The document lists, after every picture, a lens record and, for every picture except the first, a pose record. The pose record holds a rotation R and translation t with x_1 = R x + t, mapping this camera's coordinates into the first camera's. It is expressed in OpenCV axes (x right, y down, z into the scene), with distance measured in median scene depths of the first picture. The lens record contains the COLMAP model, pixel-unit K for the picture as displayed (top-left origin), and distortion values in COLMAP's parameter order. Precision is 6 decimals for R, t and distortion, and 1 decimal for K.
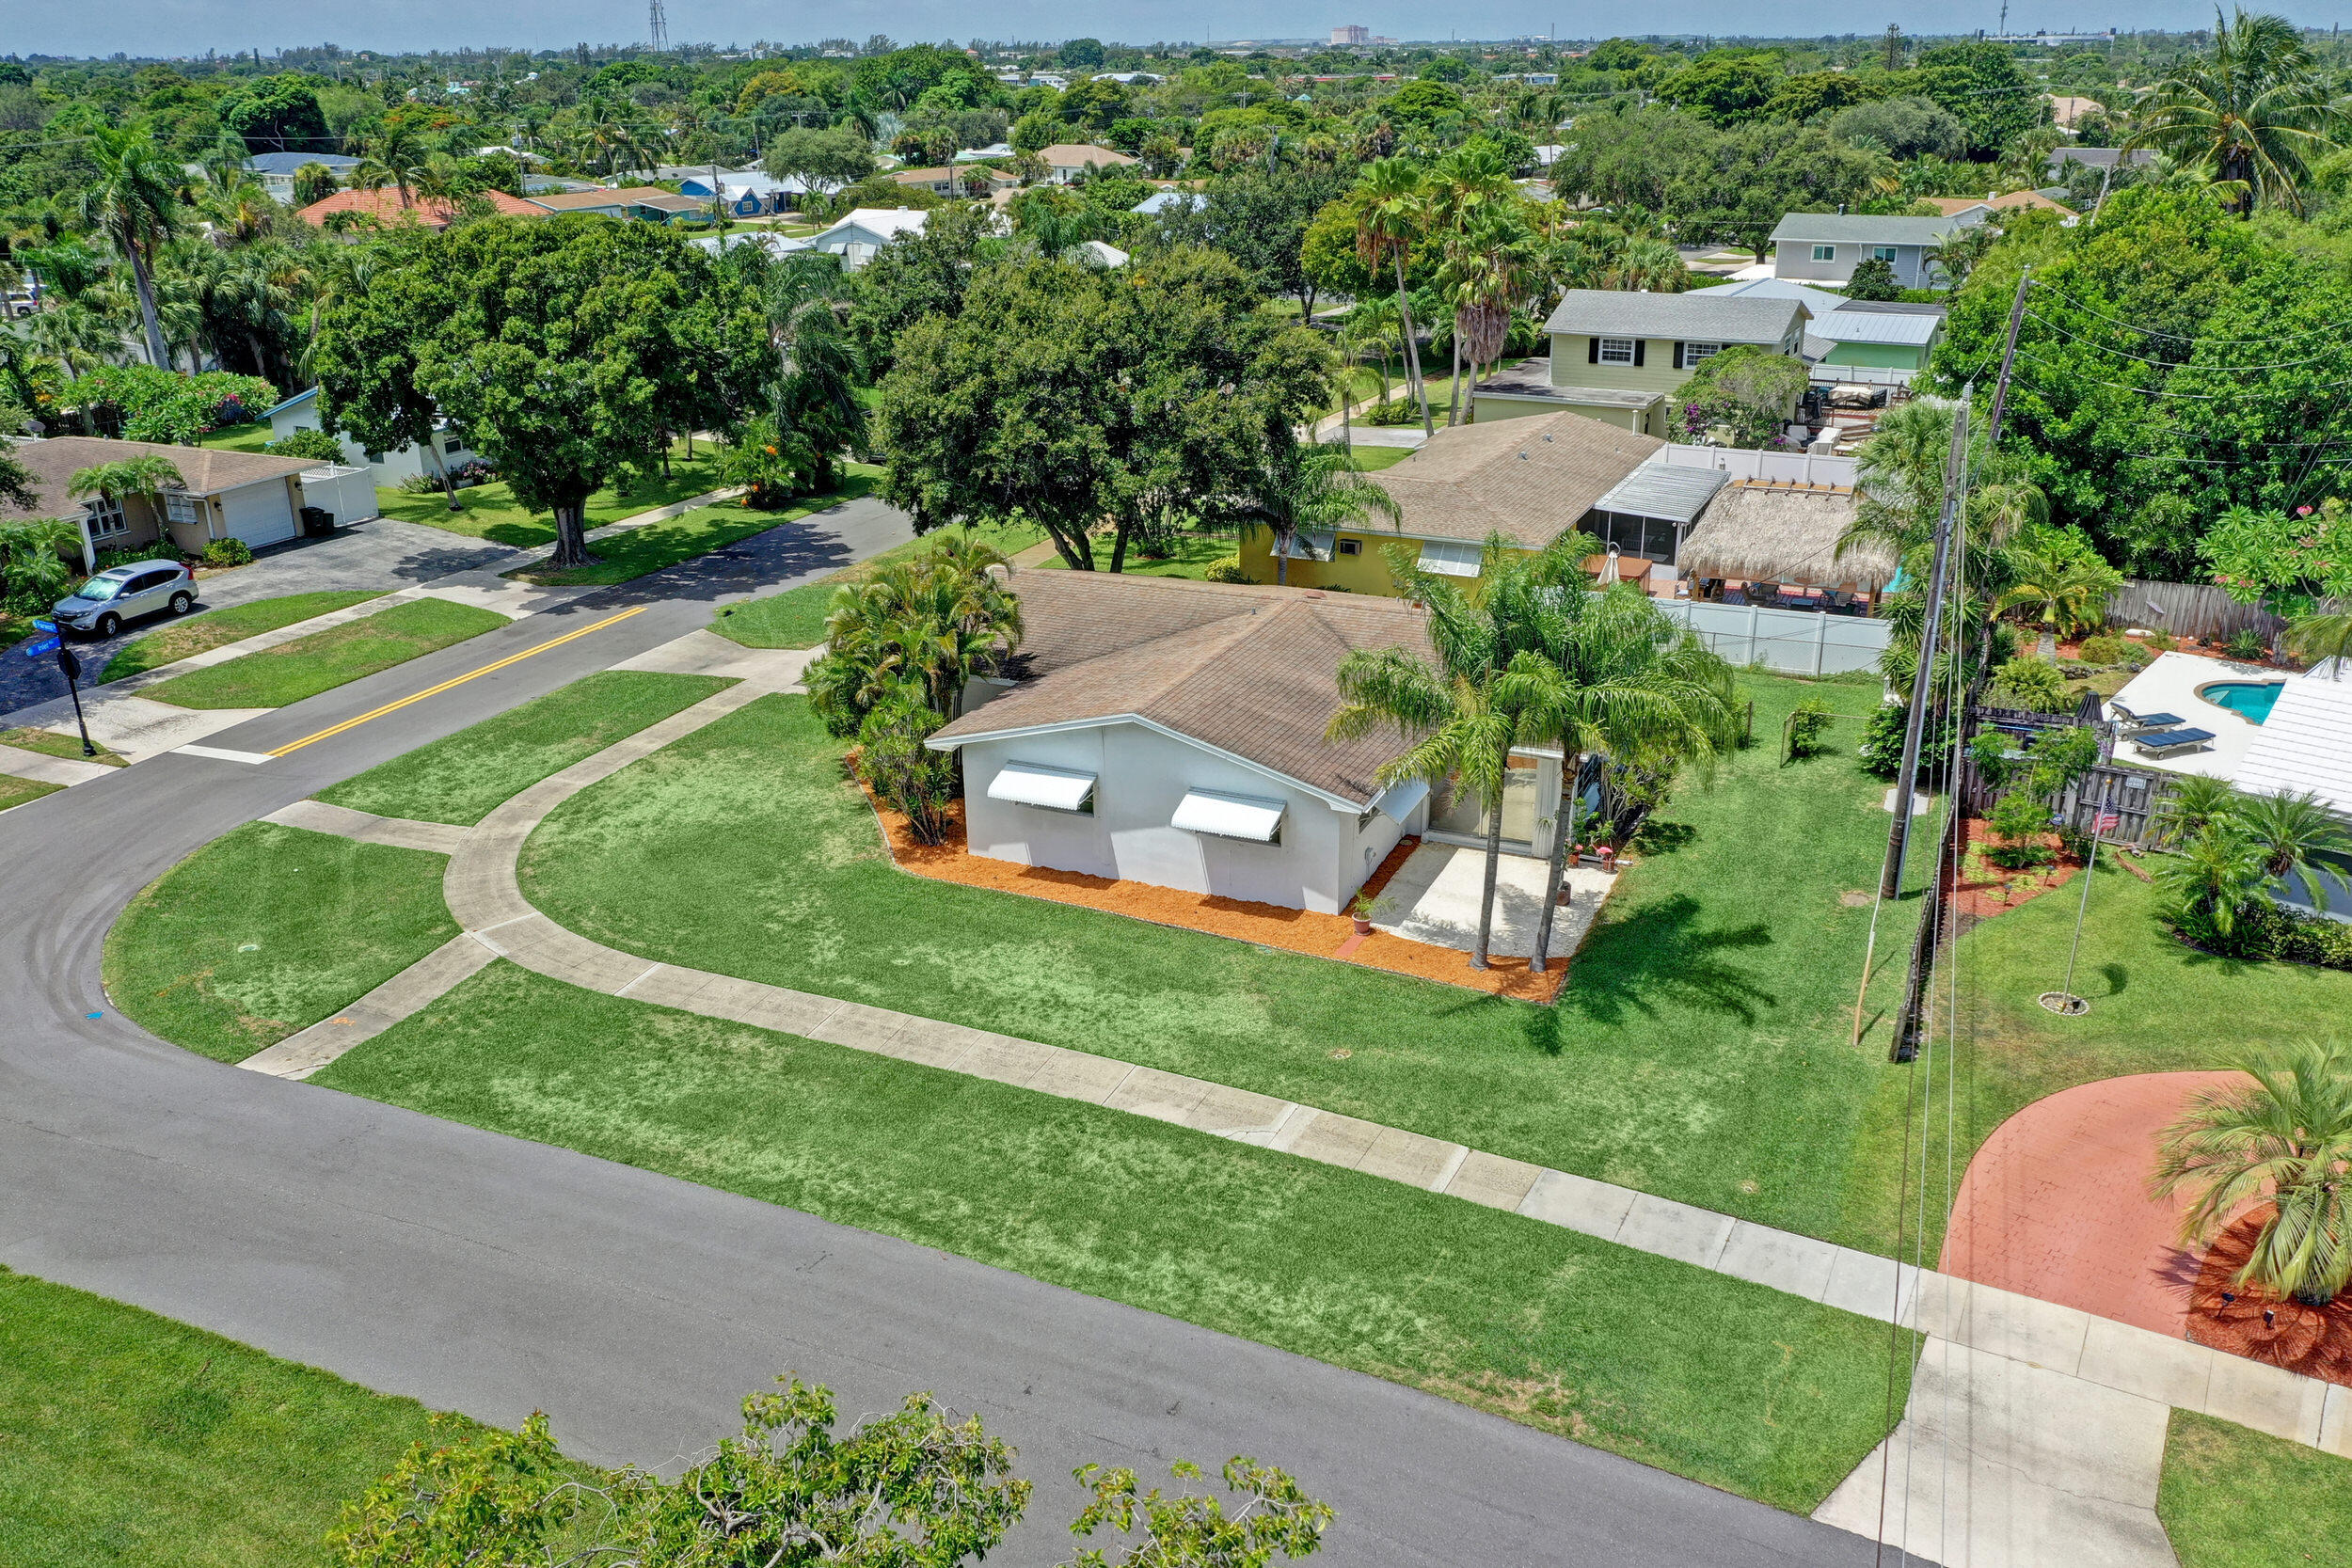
lens RADIAL K [[1897.0, 0, 1176.0], [0, 1897.0, 784.0], [0, 0, 1]] dist [-0.004128, 0.004005]
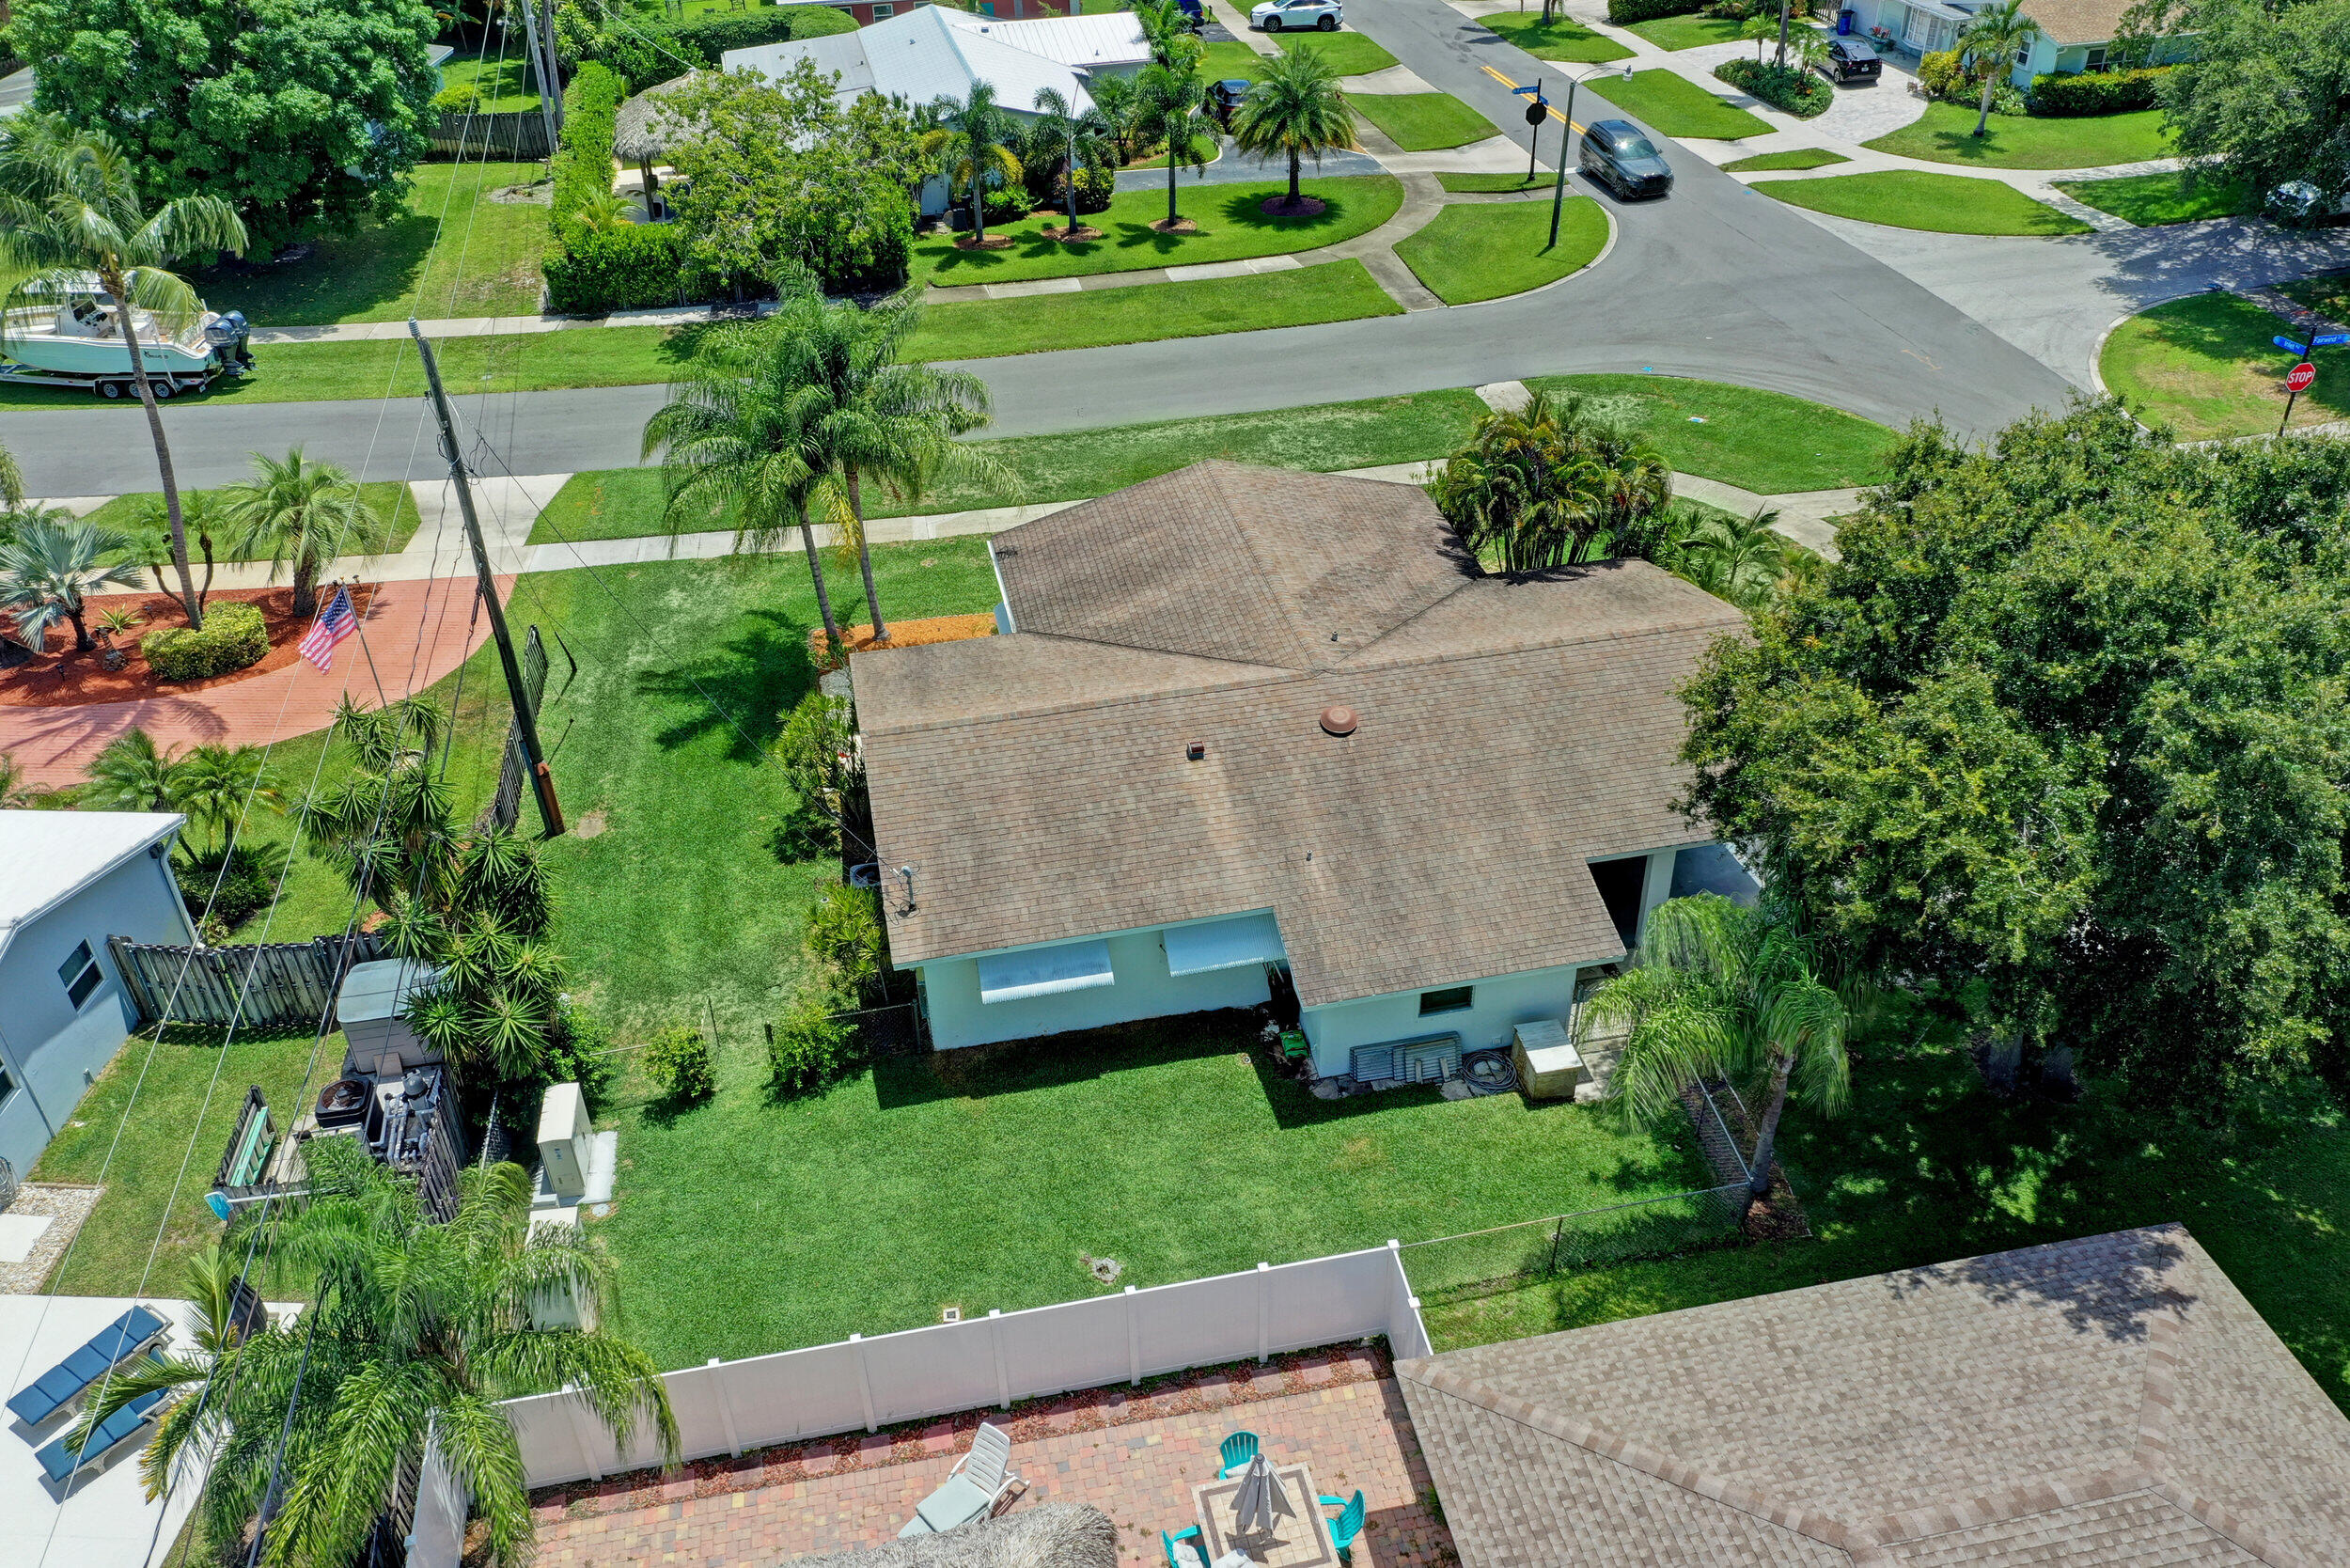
lens RADIAL K [[1850.6, 0, 1175.0], [0, 1850.6, 784.0], [0, 0, 1]] dist [-0.002994, 0.002060]
pose [[-0.808631, 0.360508, -0.464919, 0.469980], [-0.183432, 0.596364, 0.781475, -0.639599], [0.558989, 0.717206, -0.416110, 1.325986]]
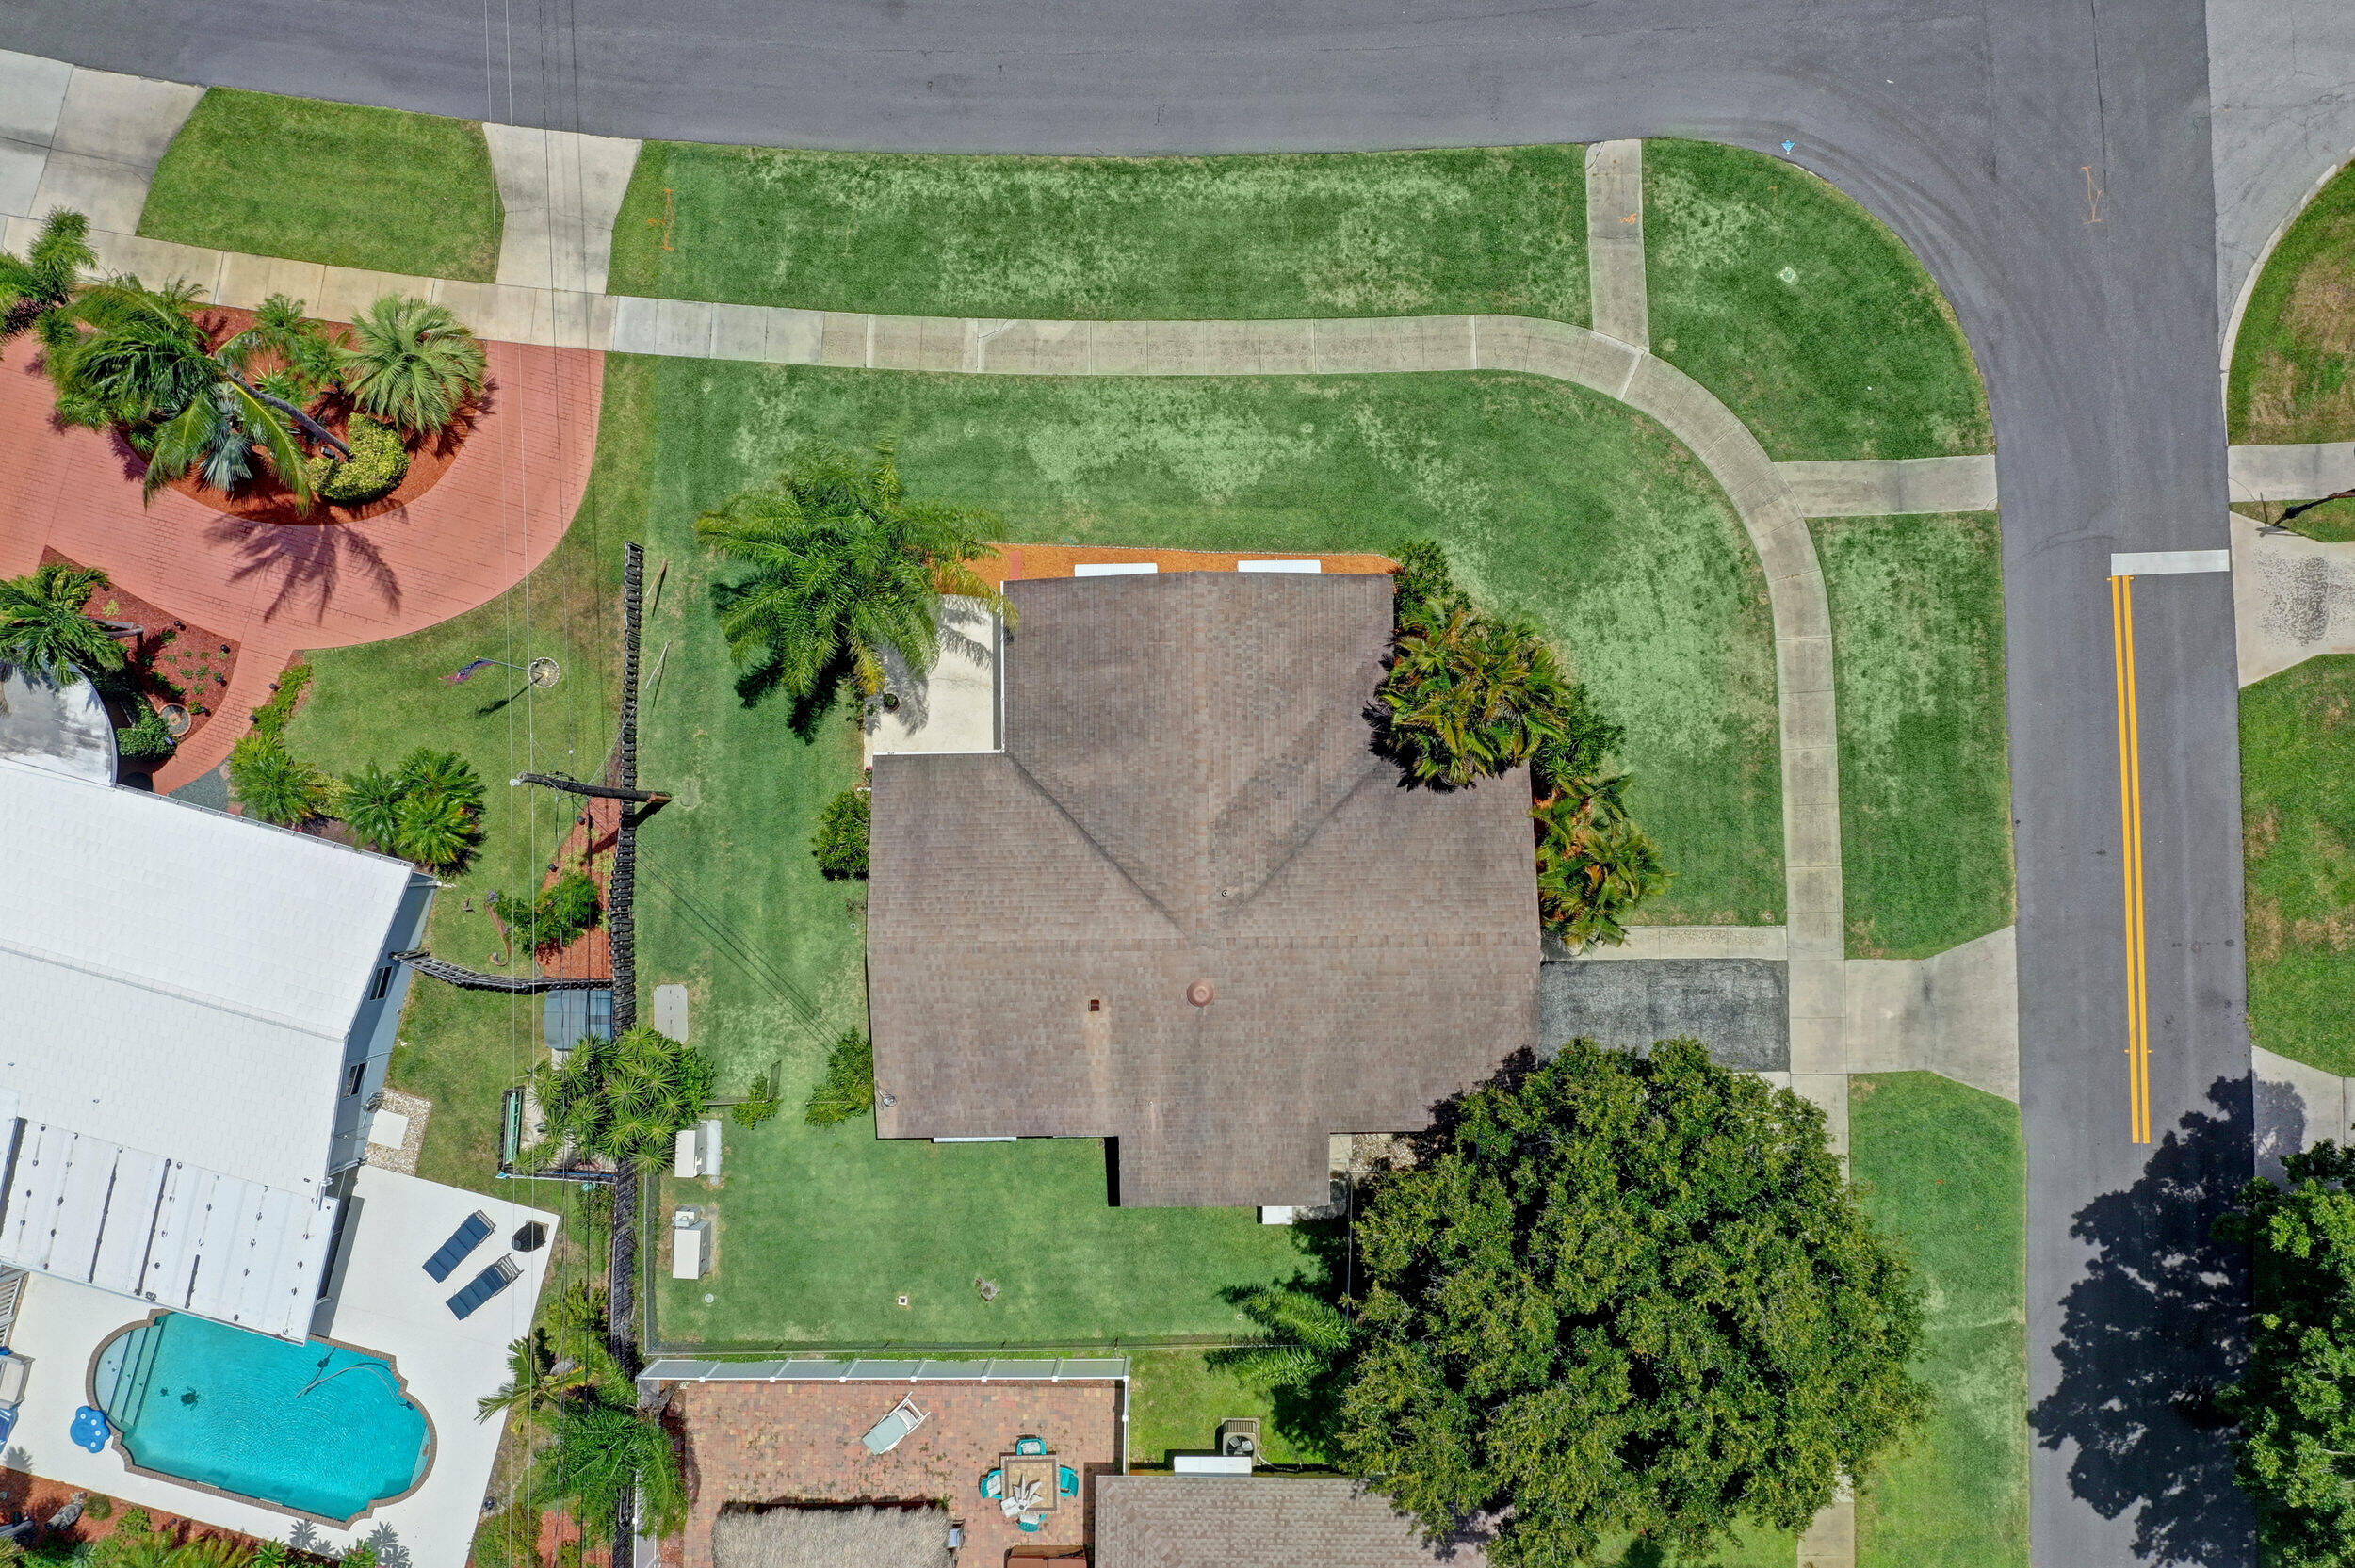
lens RADIAL K [[1854.3, 0, 1177.5], [0, 1854.3, 784.0], [0, 0, 1]] dist [-0.002994, 0.002060]
pose [[-0.907566, 0.419427, 0.020136, 0.018125], [-0.120401, -0.305868, 0.944430, -1.026350], [0.402278, 0.854708, 0.328094, 0.608267]]
